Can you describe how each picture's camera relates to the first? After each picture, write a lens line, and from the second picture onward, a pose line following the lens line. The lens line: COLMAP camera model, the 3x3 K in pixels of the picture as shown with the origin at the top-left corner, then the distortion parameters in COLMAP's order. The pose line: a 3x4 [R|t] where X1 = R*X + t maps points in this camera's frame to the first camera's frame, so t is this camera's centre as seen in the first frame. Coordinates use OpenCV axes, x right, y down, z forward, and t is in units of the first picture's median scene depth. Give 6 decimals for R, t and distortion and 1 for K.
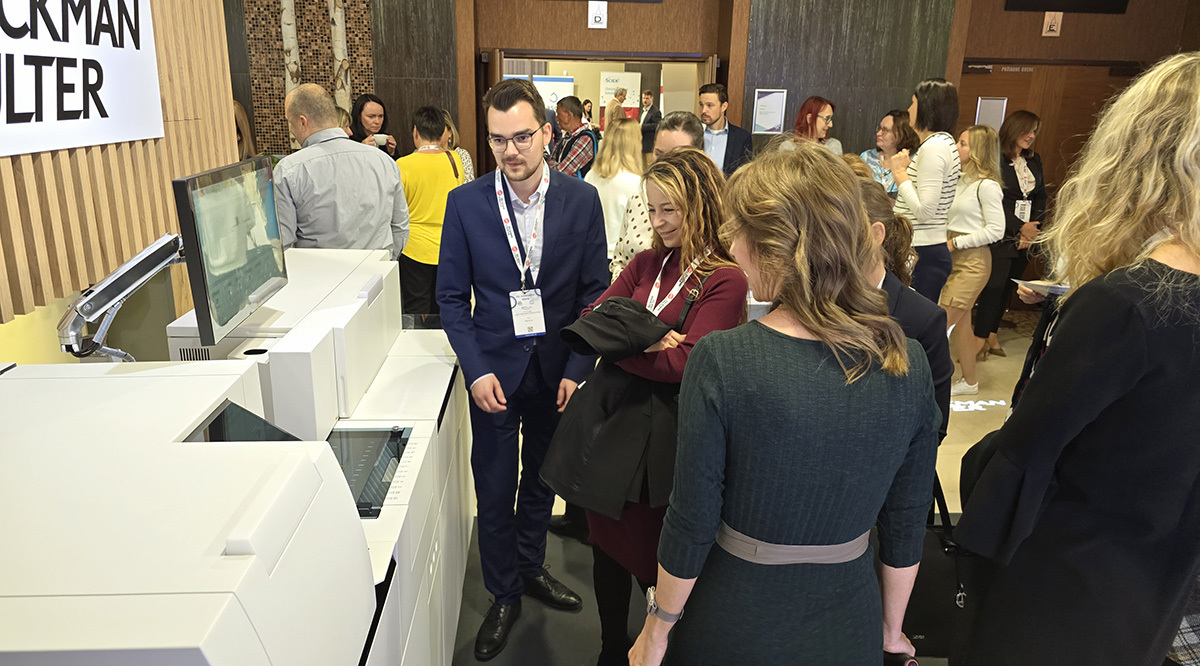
lens RADIAL K [[804.0, 0, 589.5], [0, 804.0, 337.0], [0, 0, 1]] dist [0.058975, -0.057358]
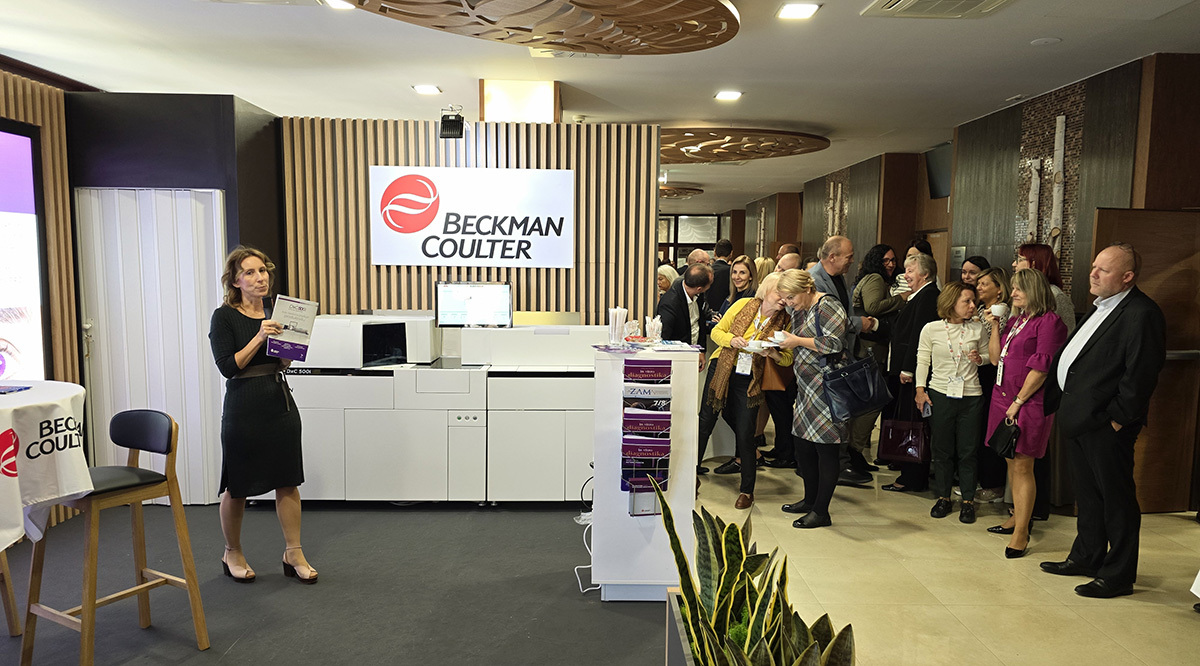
lens RADIAL K [[800.2, 0, 606.0], [0, 800.2, 344.9], [0, 0, 1]] dist [0.082285, -0.096319]
pose [[-0.032864, 0.082825, -0.996022, 1.970219], [-0.300563, 0.949611, 0.088883, -0.266724], [0.953196, 0.302289, -0.006314, 1.169945]]
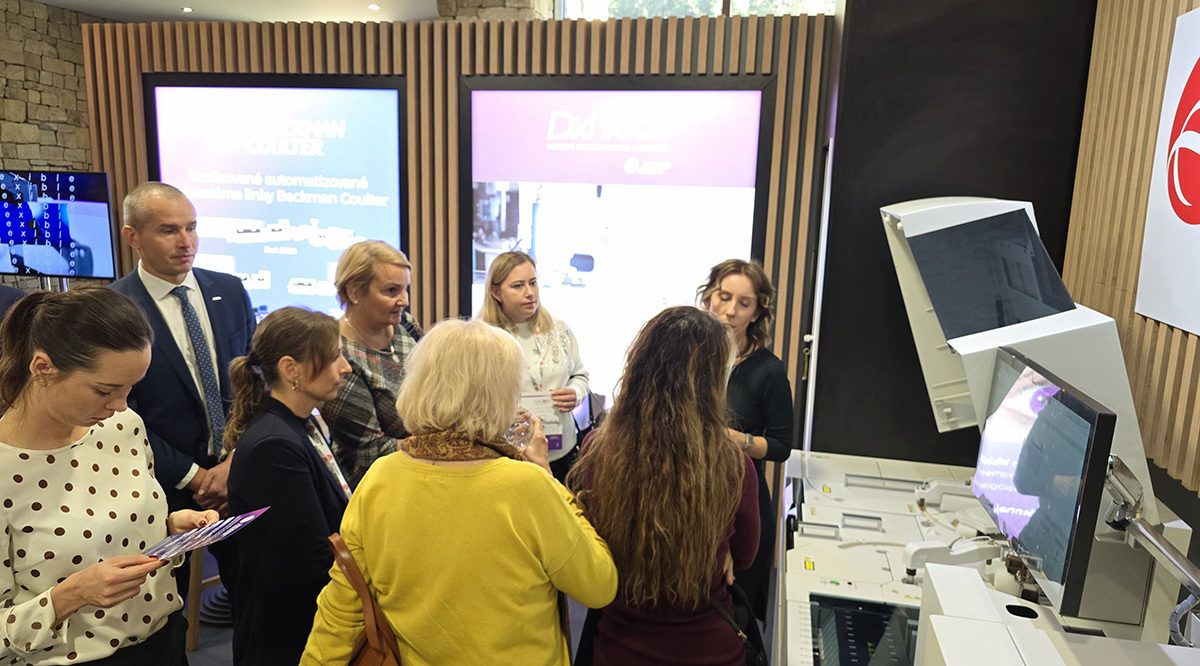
lens RADIAL K [[817.7, 0, 600.0], [0, 817.7, 333.0], [0, 0, 1]] dist [0.047338, -0.055587]
pose [[-0.959488, -0.096001, 0.264891, -0.164897], [0.036475, 0.889925, 0.454645, -0.462812], [-0.279380, 0.445888, -0.850371, 1.312307]]
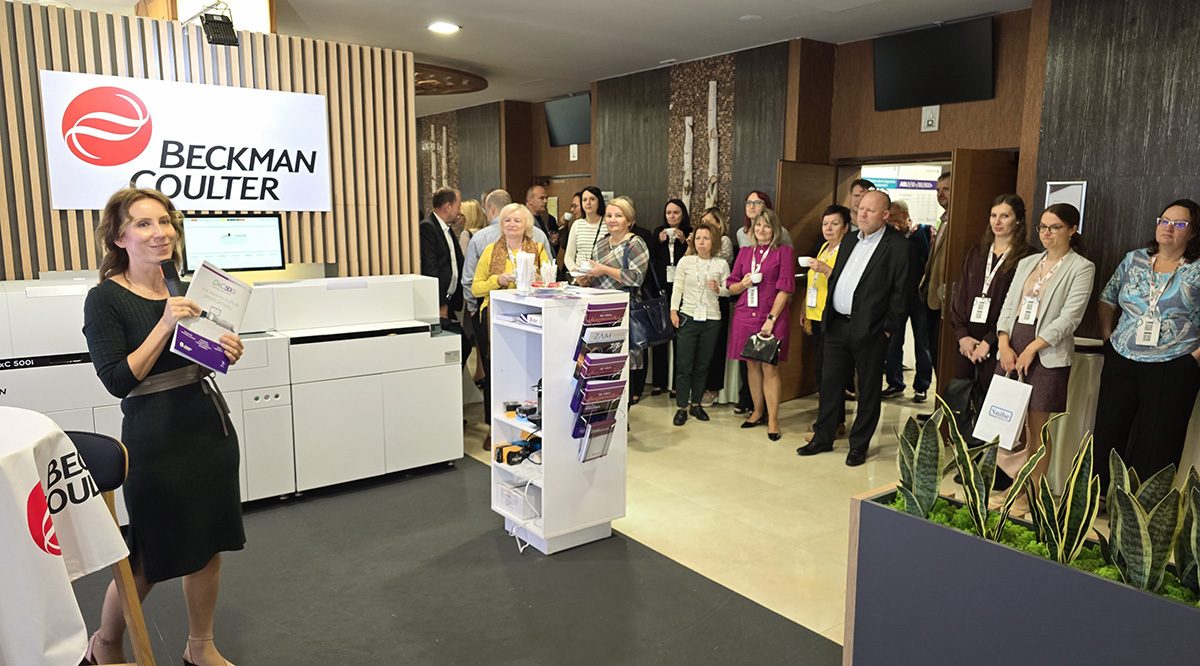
lens RADIAL K [[808.5, 0, 595.7], [0, 808.5, 341.4], [0, 0, 1]] dist [0.053342, -0.058102]
pose [[0.552441, 0.116416, -0.825382, 1.710894], [-0.234982, 0.971790, -0.020211, -0.026689], [0.799745, 0.205115, 0.564212, 0.397877]]
